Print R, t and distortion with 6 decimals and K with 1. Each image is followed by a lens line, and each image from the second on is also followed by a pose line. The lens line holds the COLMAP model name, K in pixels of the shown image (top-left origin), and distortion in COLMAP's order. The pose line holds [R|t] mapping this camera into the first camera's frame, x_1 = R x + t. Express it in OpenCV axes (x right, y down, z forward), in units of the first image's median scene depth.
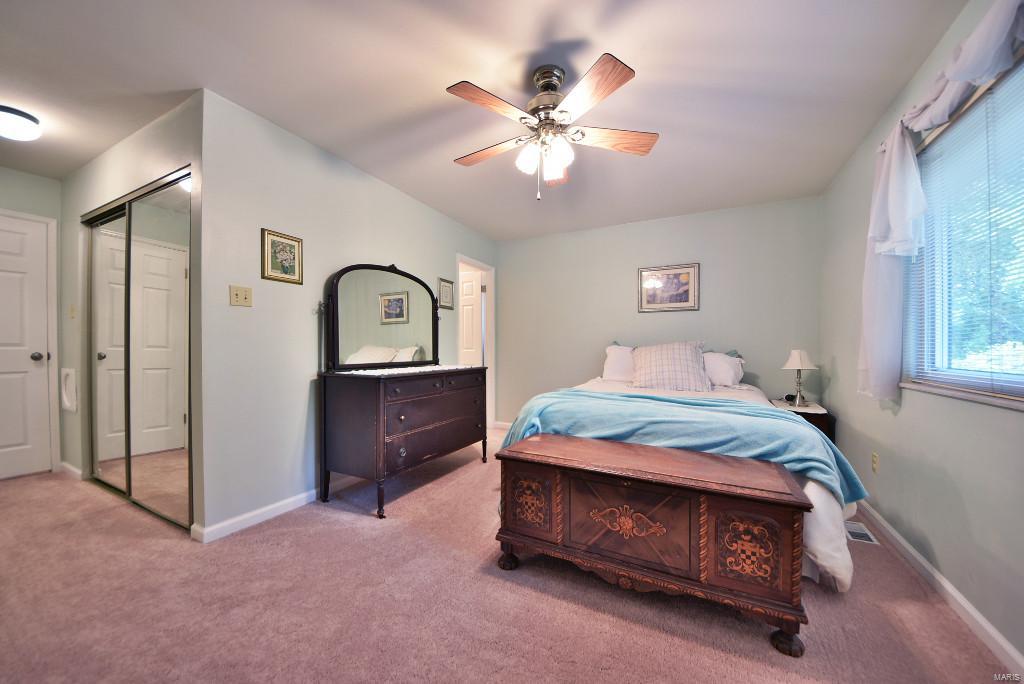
lens RADIAL K [[343.8, 0, 546.1], [0, 343.8, 344.6], [0, 0, 1]] dist [0.010781, -0.008756]
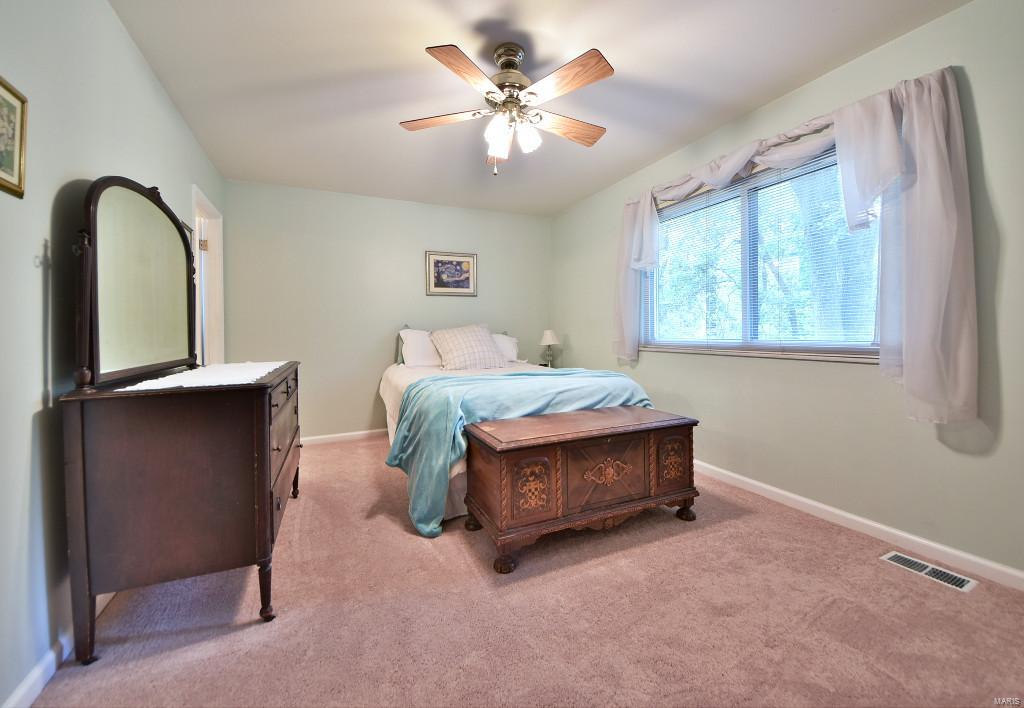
lens RADIAL K [[368.5, 0, 451.5], [0, 368.5, 330.0], [0, 0, 1]] dist [-0.000218, -0.000043]
pose [[0.707200, -0.019341, 0.706749, -0.798099], [0.016980, 0.999802, 0.010370, -0.006459], [-0.706810, 0.004667, 0.707388, 0.354629]]
